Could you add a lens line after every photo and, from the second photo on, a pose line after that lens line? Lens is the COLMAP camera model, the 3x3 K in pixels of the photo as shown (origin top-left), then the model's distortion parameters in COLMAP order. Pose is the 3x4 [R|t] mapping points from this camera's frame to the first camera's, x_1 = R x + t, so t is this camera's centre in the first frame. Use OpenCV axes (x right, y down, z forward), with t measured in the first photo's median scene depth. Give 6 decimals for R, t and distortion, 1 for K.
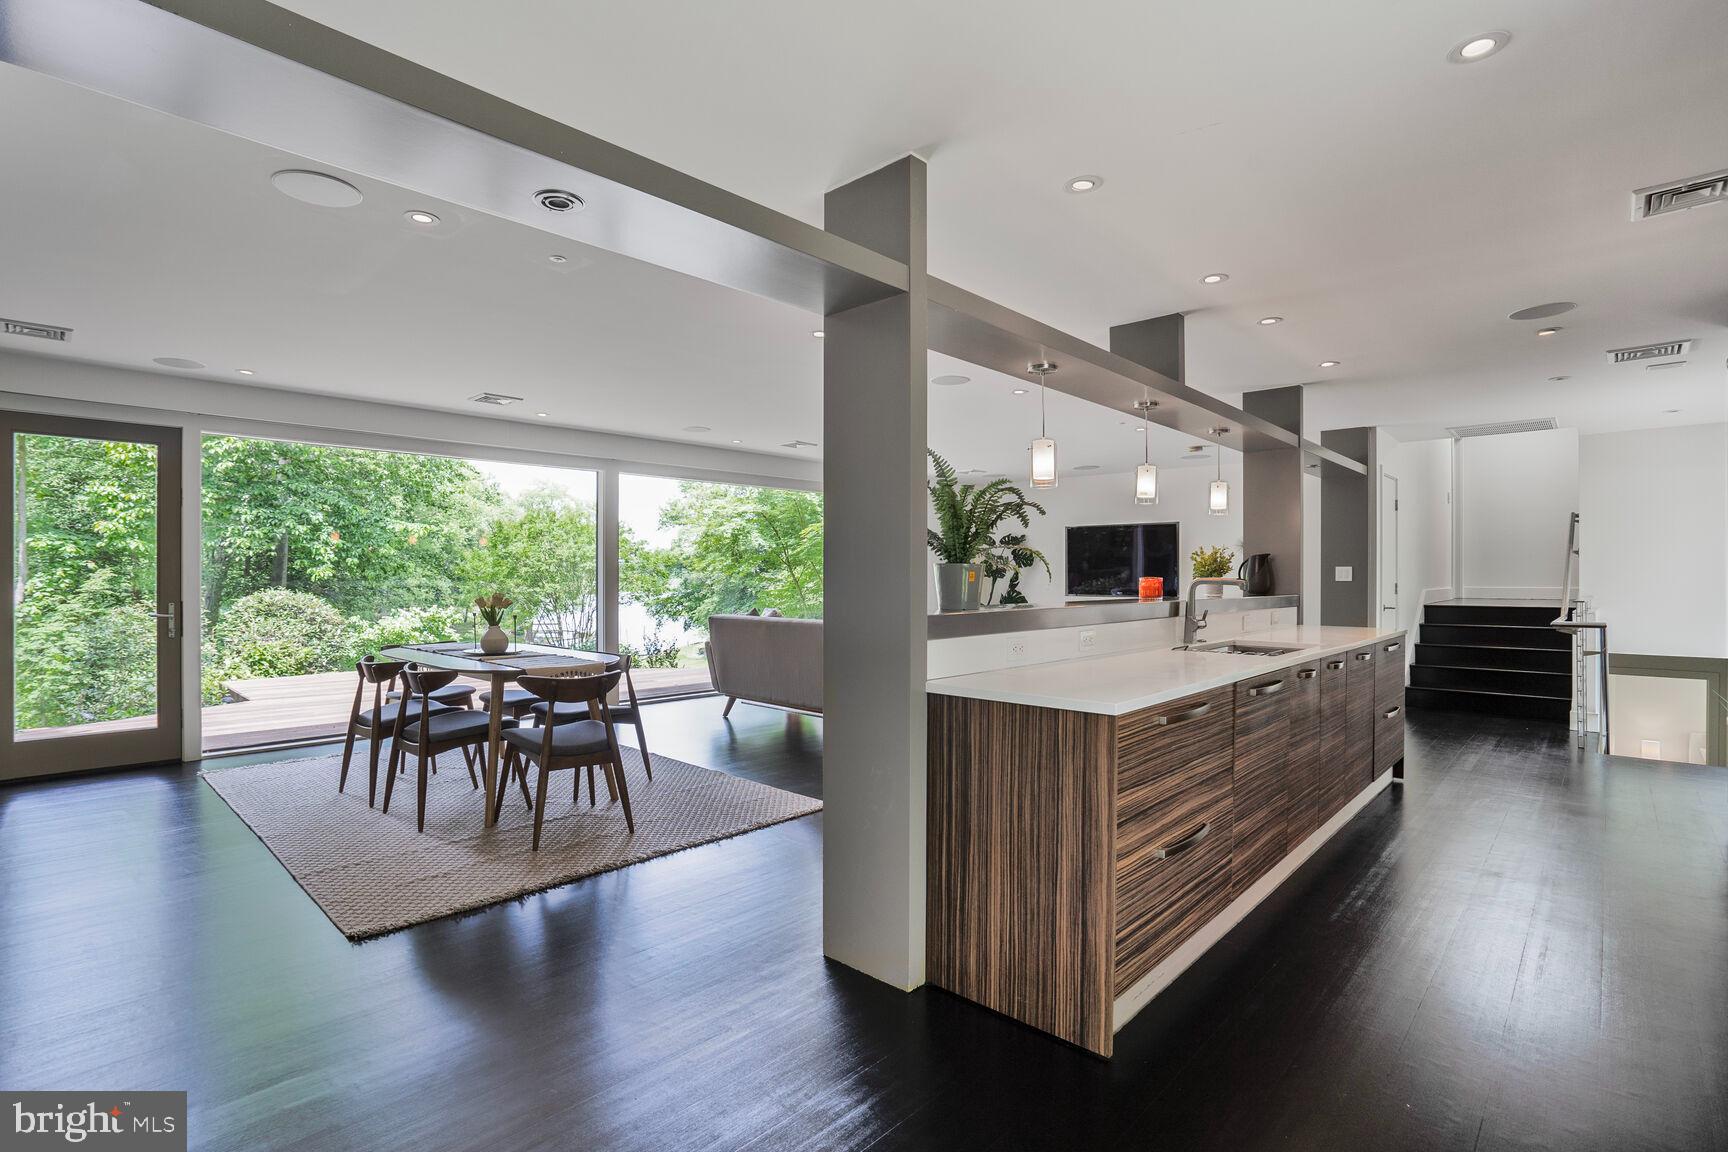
lens RADIAL K [[817.1, 0, 855.0], [0, 817.1, 576.3], [0, 0, 1]] dist [-0.055423, 0.022742]
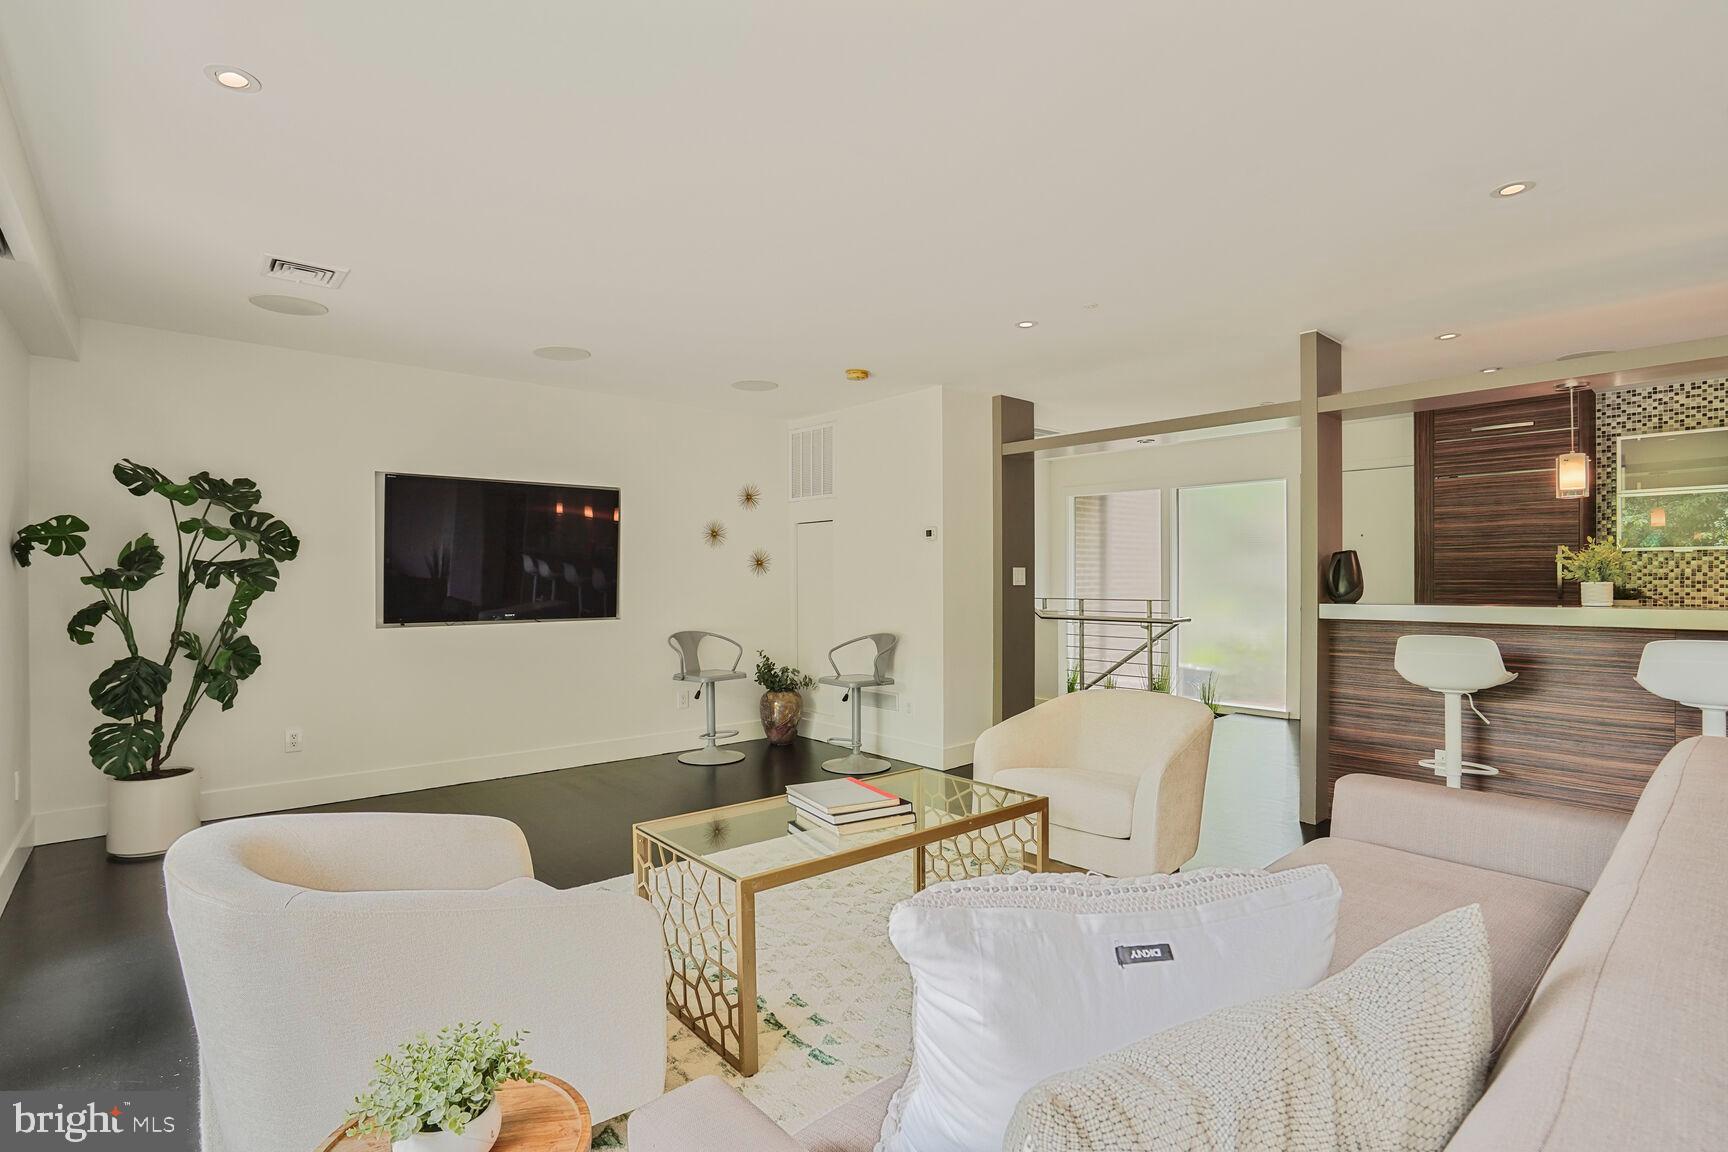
lens RADIAL K [[820.9, 0, 856.1], [0, 820.9, 579.8], [0, 0, 1]] dist [-0.051259, 0.020065]
pose [[0.102226, -0.005407, 0.994746, -0.114546], [0.006089, 0.999970, 0.004810, -0.001843], [-0.994743, 0.005566, 0.102256, 0.526738]]
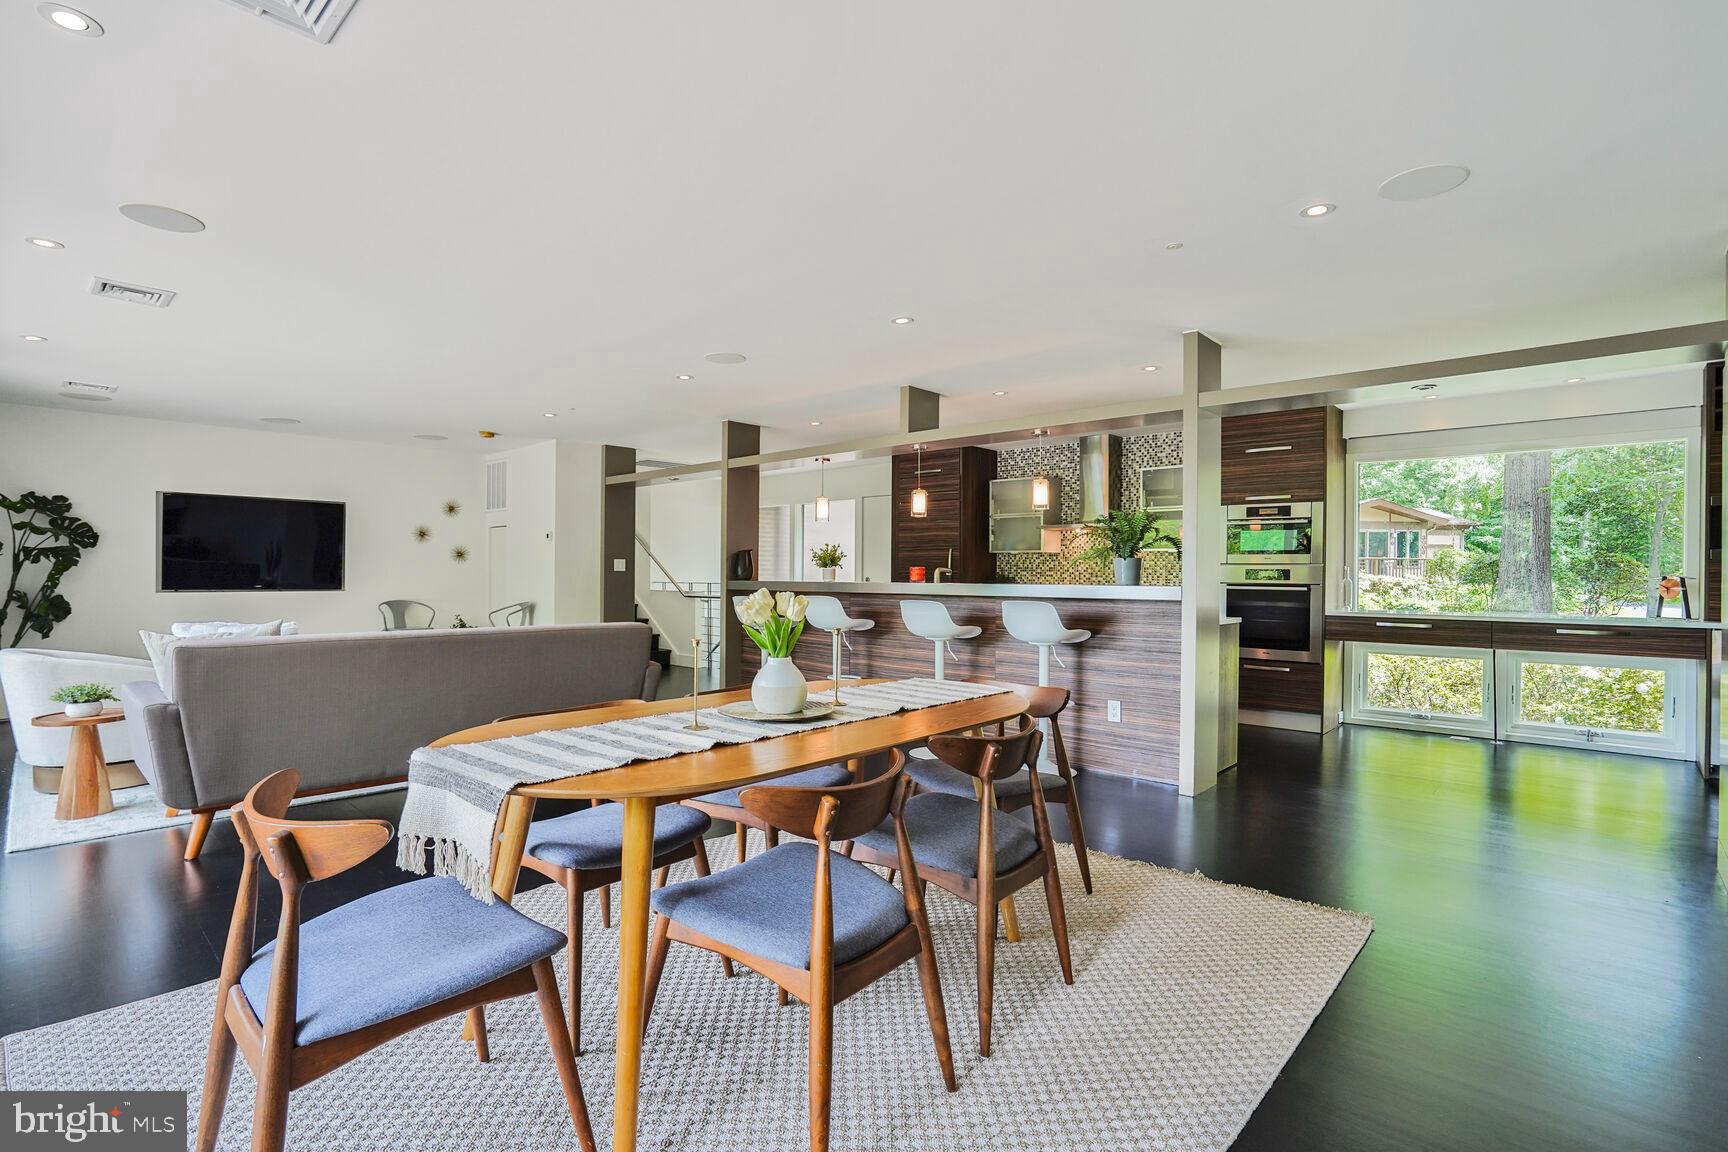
lens RADIAL K [[820.9, 0, 856.1], [0, 820.9, 579.8], [0, 0, 1]] dist [-0.051259, 0.020065]
pose [[-0.013689, -0.008714, 0.999868, -0.316004], [-0.005272, 0.999949, 0.008642, 0.003545], [-0.999892, -0.005153, -0.013734, 0.320702]]
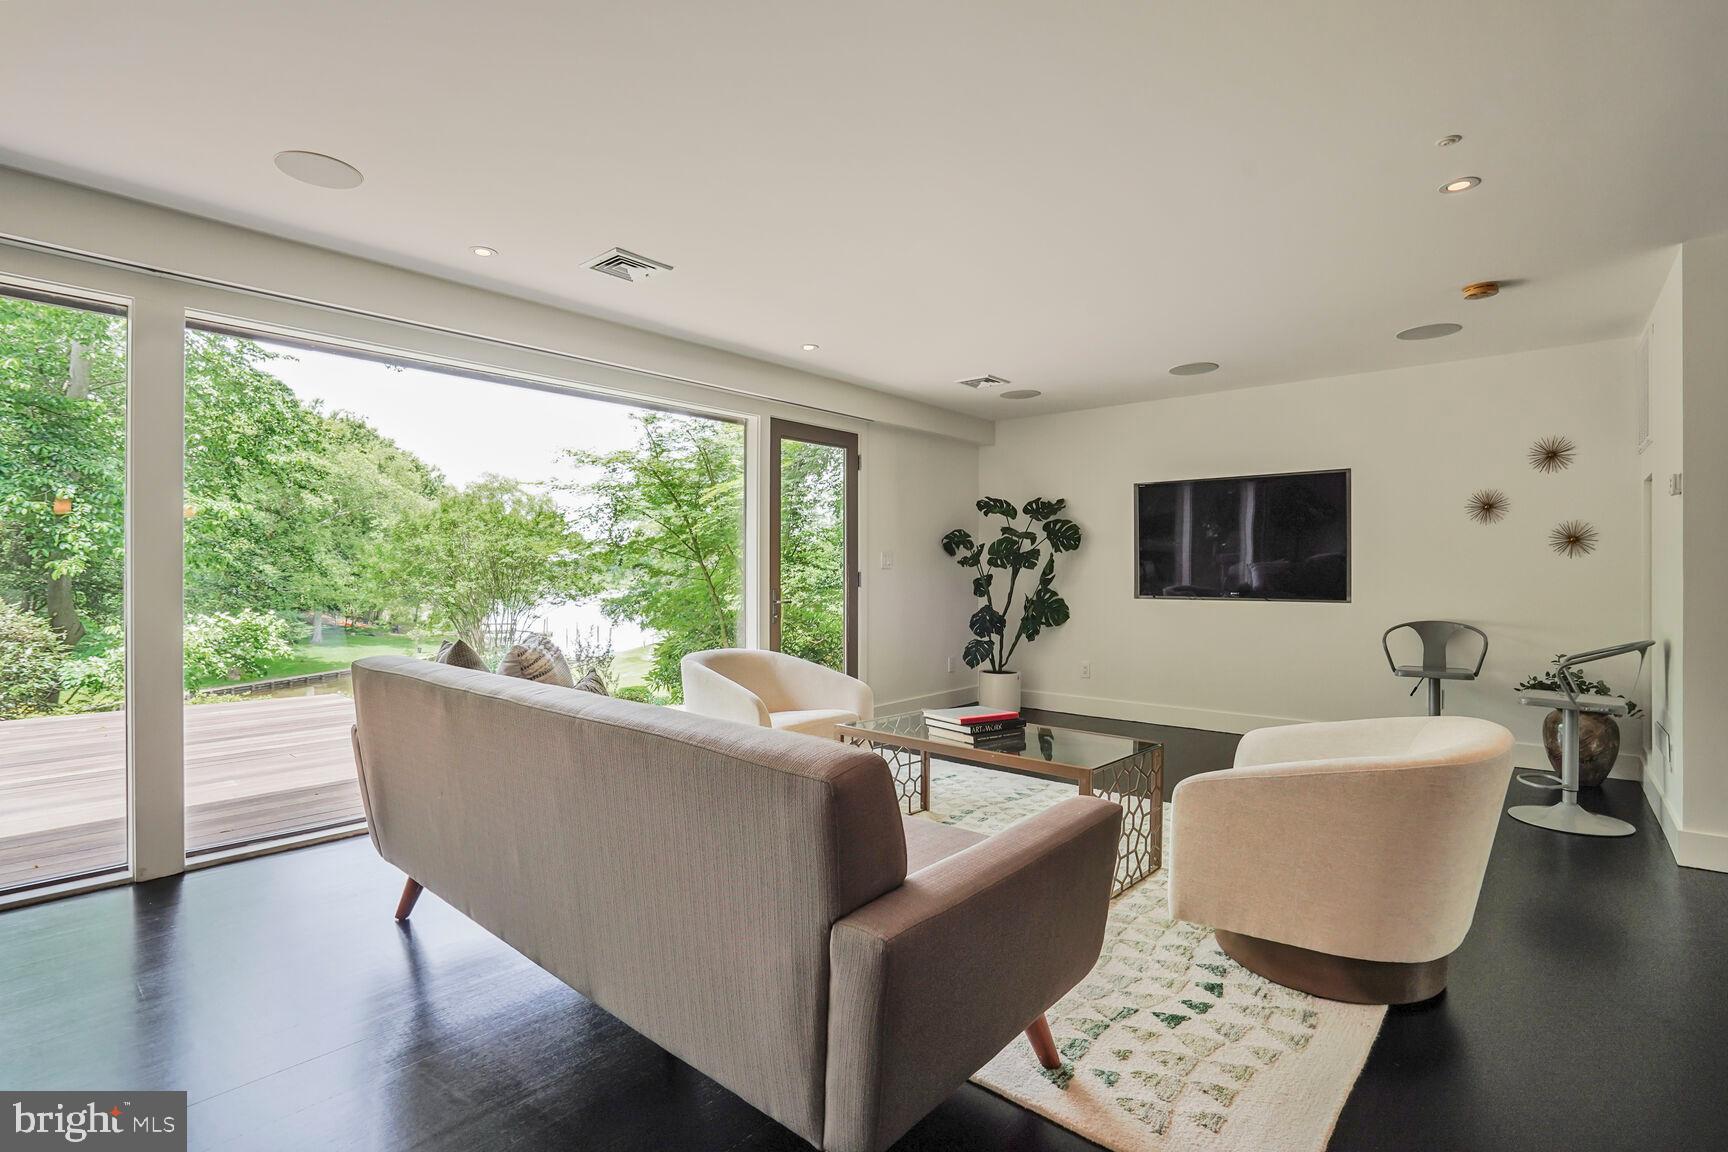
lens RADIAL K [[817.1, 0, 855.0], [0, 817.1, 576.3], [0, 0, 1]] dist [-0.055423, 0.022742]
pose [[0.999206, -0.002176, 0.039774, 0.020918], [0.002064, 0.999994, 0.002862, 0.004381], [-0.039780, -0.002778, 0.999205, 0.308419]]
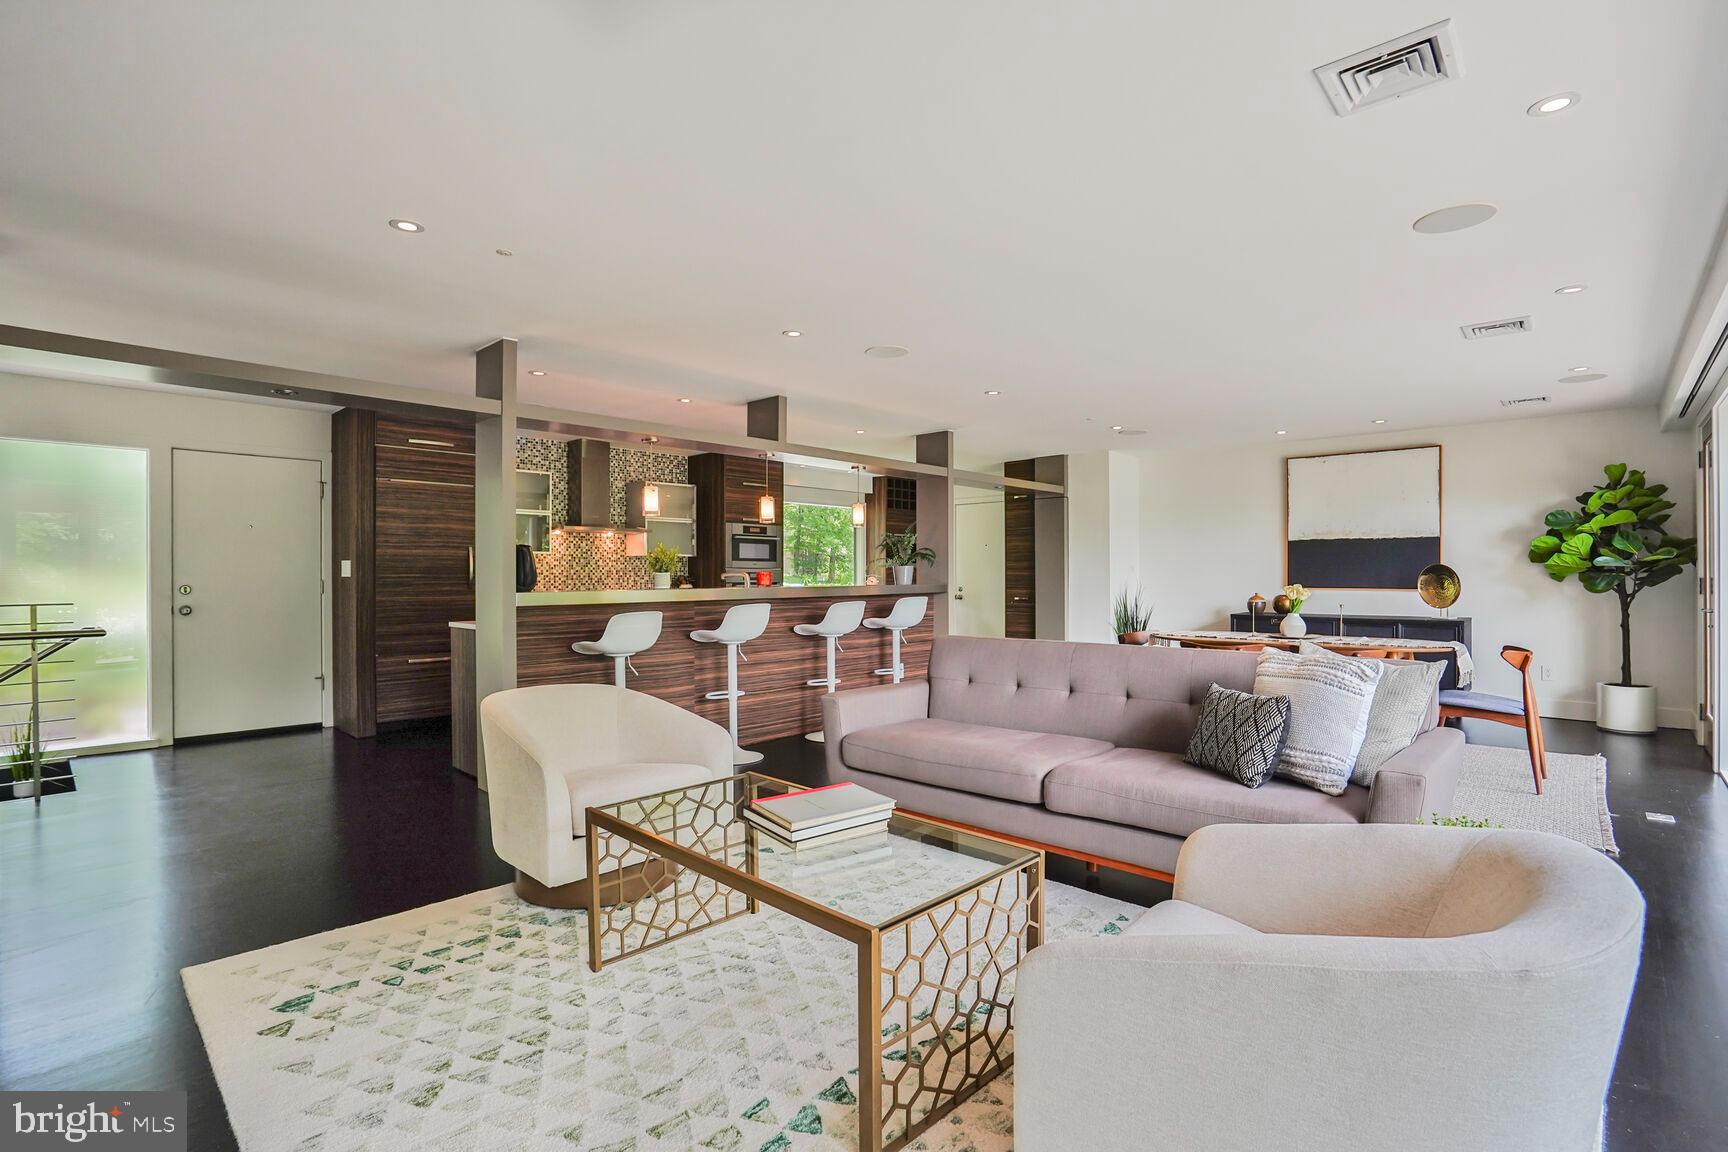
lens RADIAL K [[817.1, 0, 855.0], [0, 817.1, 576.3], [0, 0, 1]] dist [-0.055423, 0.022742]
pose [[-0.999885, -0.001357, -0.015137, 0.060733], [-0.001398, 0.999995, 0.002735, 0.001516], [0.015133, 0.002756, -0.999882, 0.706741]]
